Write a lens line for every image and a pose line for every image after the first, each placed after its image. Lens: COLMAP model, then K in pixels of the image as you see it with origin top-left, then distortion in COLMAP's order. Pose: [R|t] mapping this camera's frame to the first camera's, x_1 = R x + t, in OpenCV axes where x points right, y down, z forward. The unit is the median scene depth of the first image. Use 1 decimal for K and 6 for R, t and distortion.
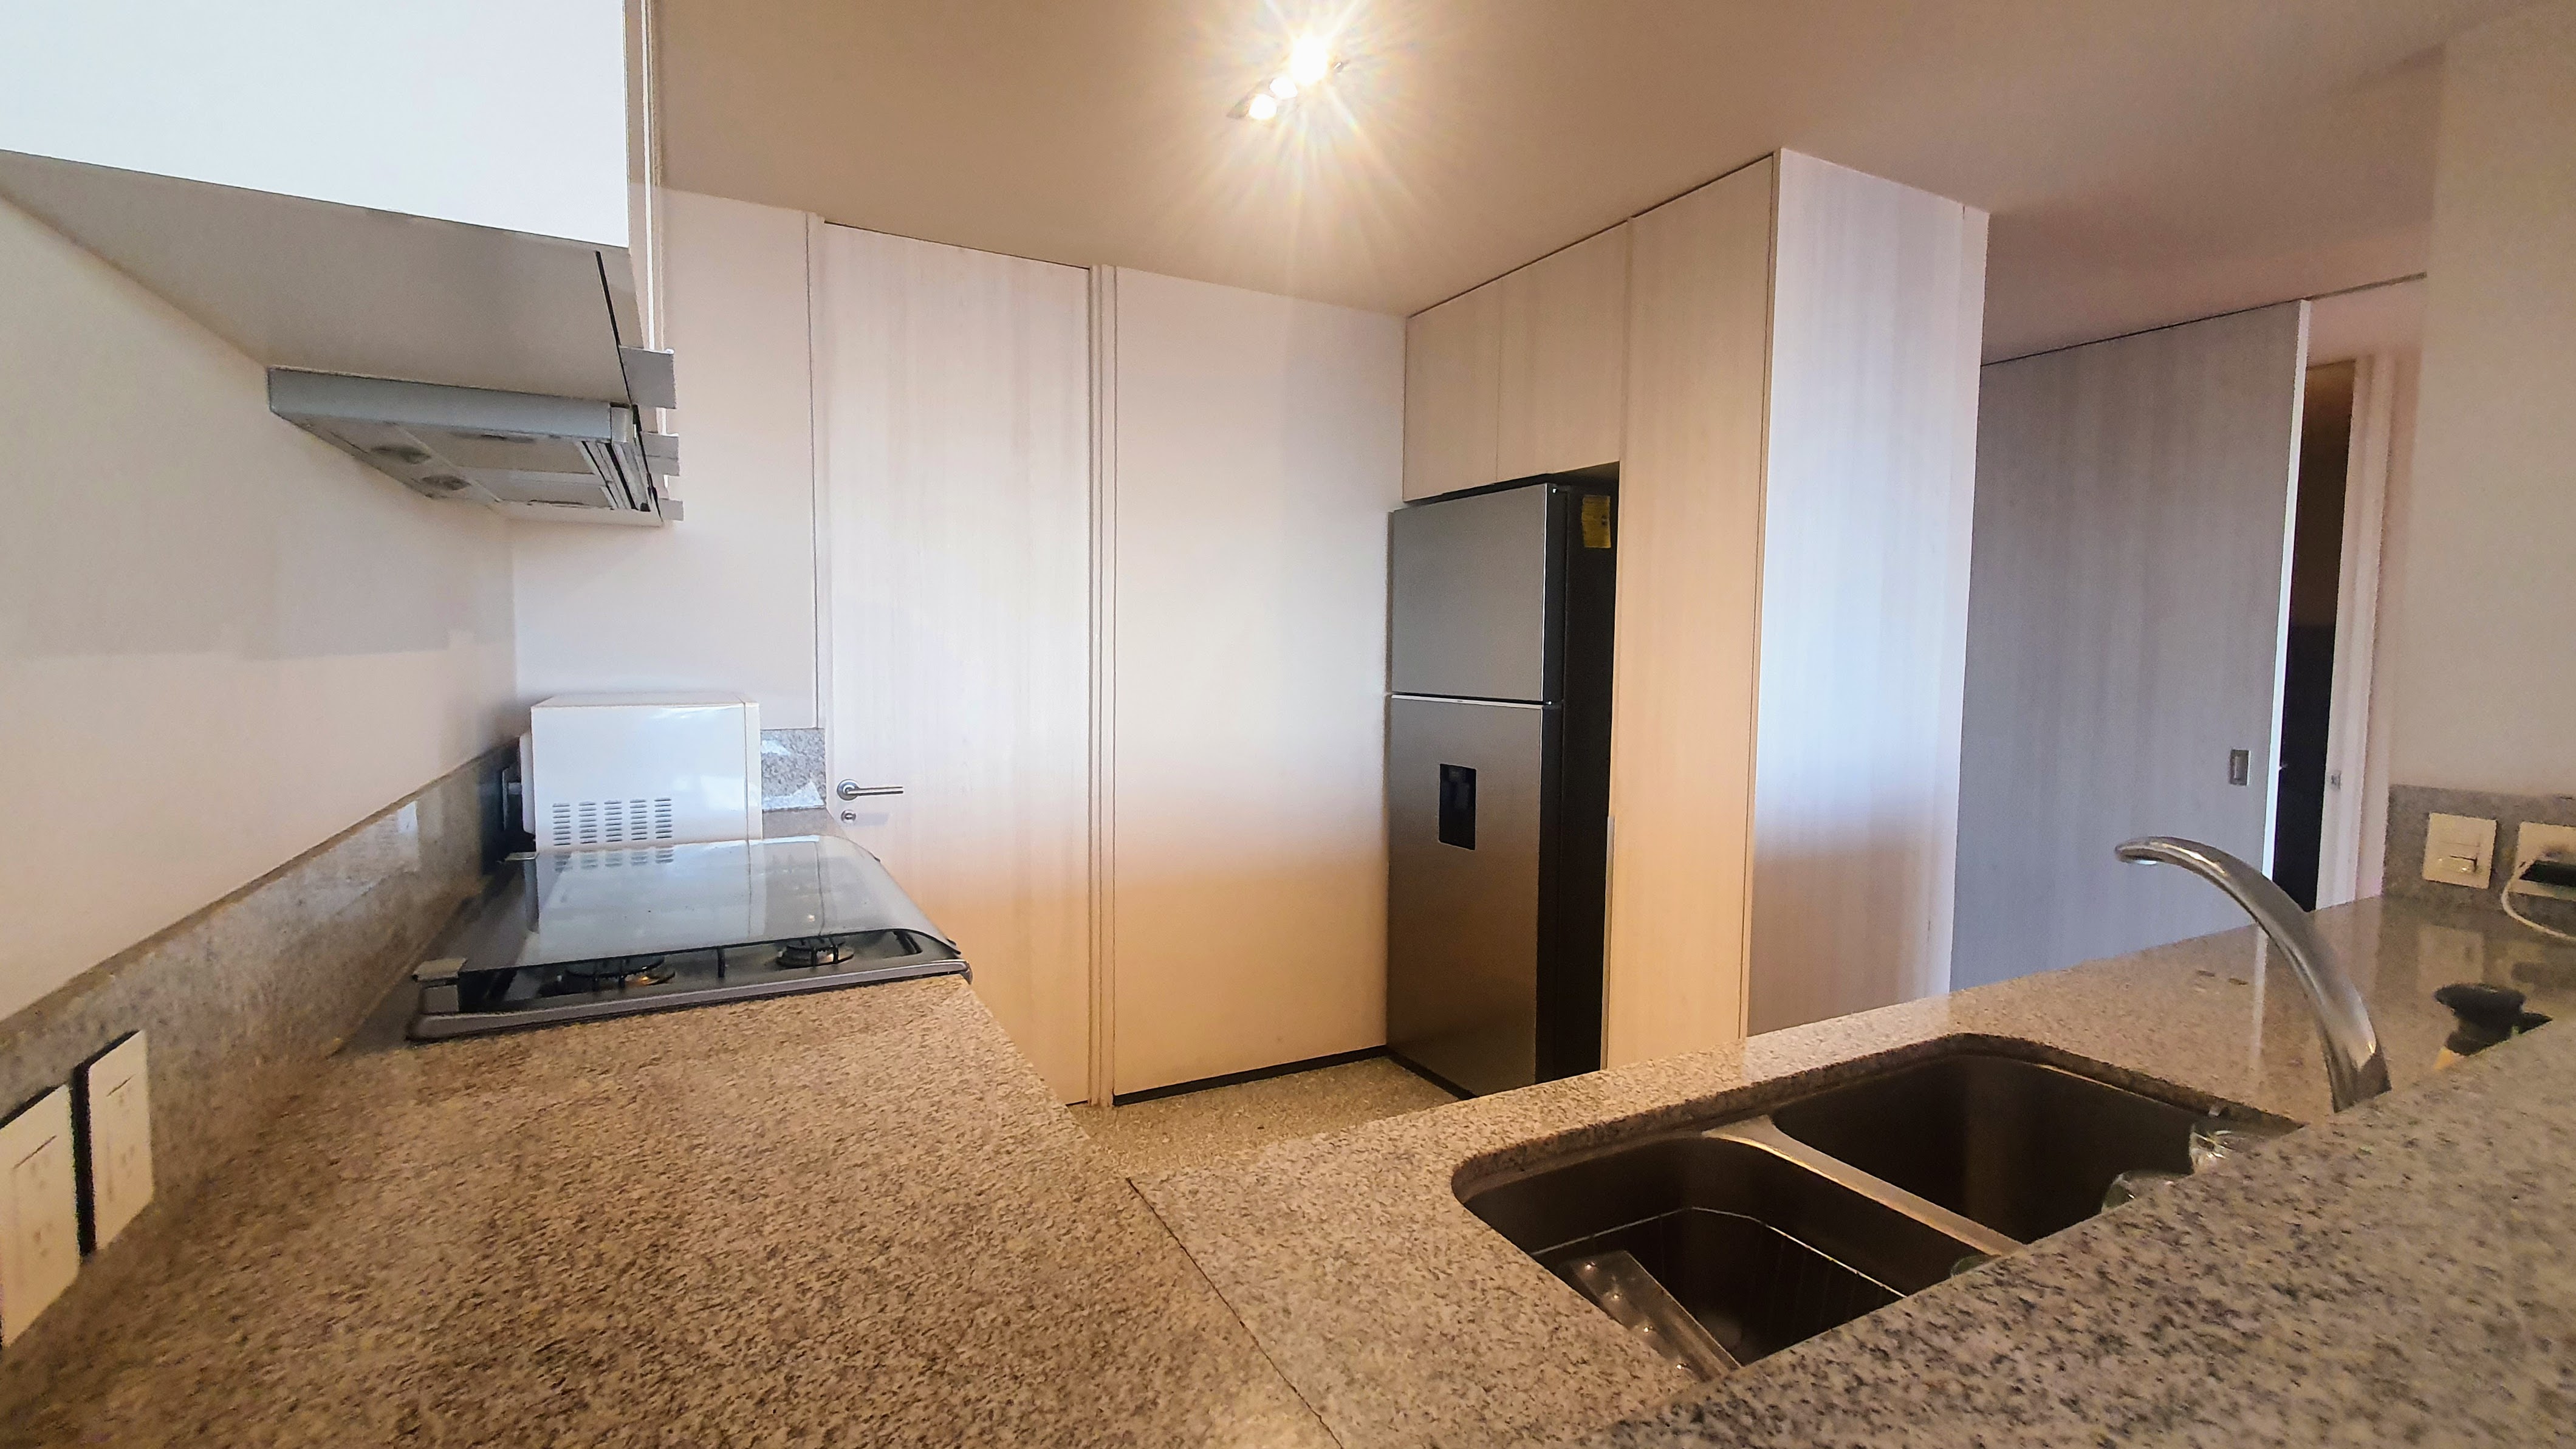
lens RADIAL K [[1121.5, 0, 1289.2], [0, 1121.5, 720.1], [0, 0, 1]] dist [0.000939, 0.000062]
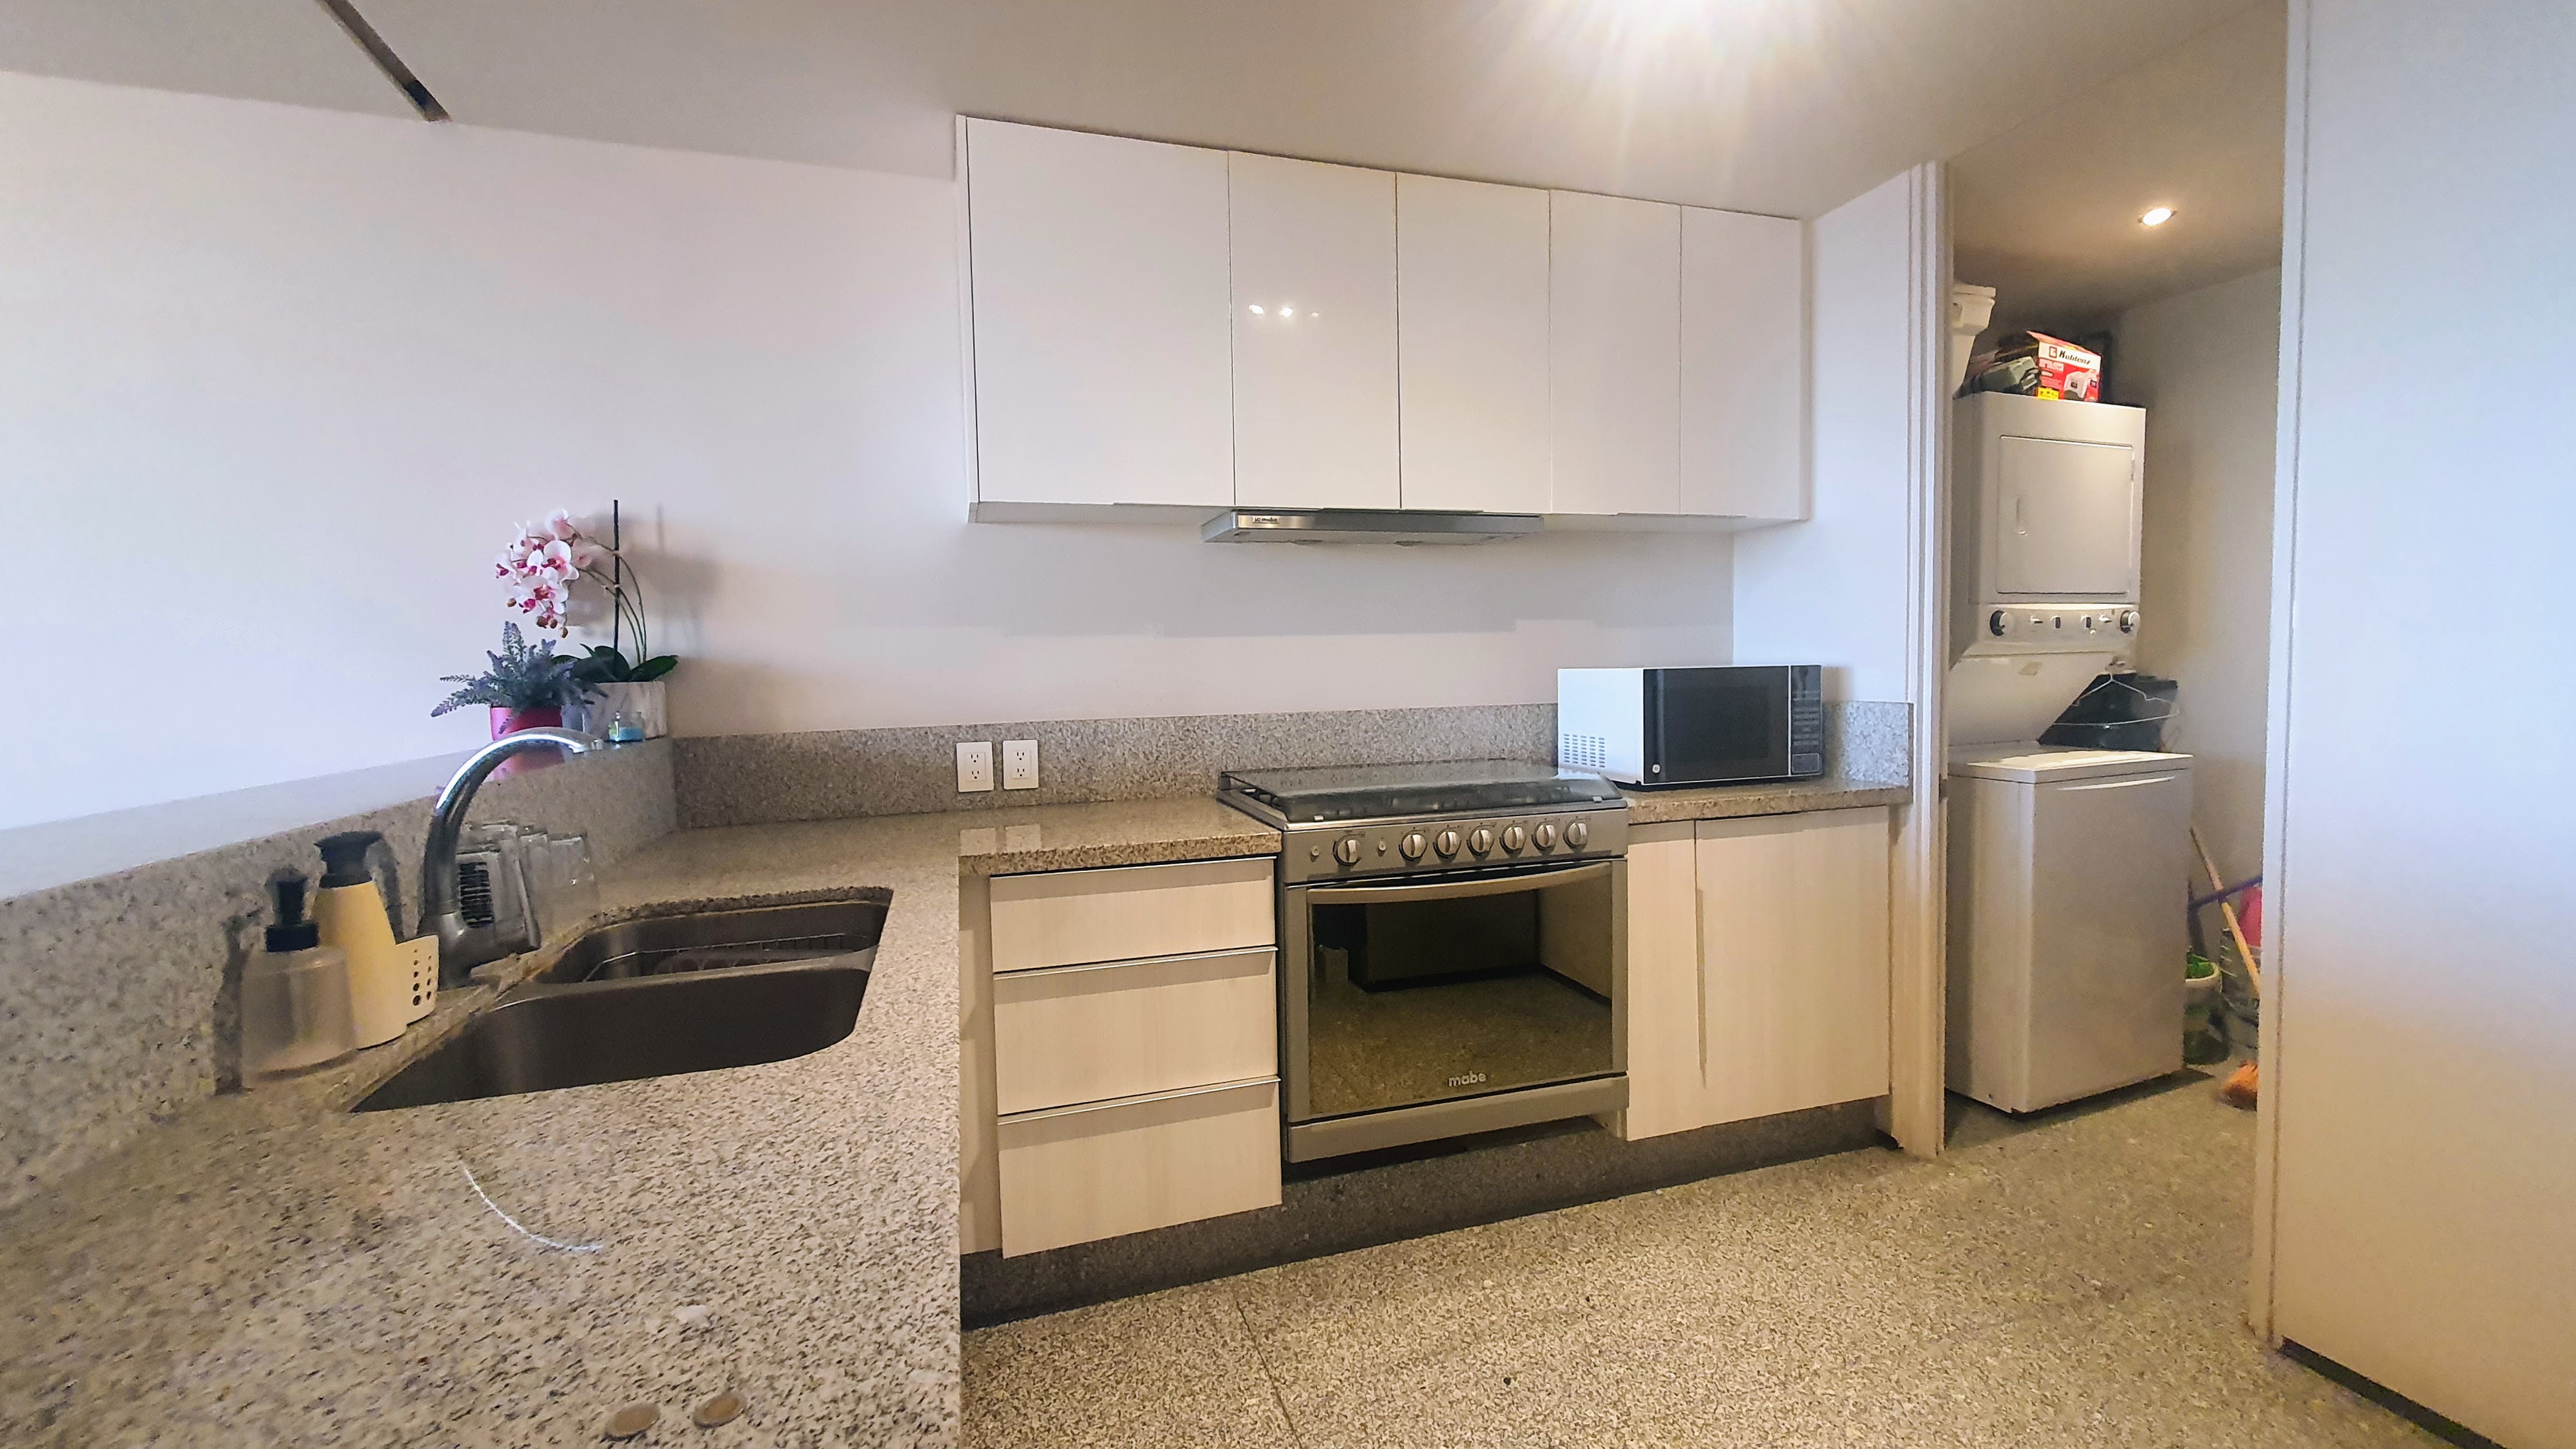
lens RADIAL K [[1050.3, 0, 1292.8], [0, 1050.3, 718.5], [0, 0, 1]] dist [0.004727, 0.001835]
pose [[-0.178050, 0.050378, -0.982731, 1.212276], [-0.048550, 0.997023, 0.059907, -0.019640], [0.982823, 0.058378, -0.175074, 1.348827]]
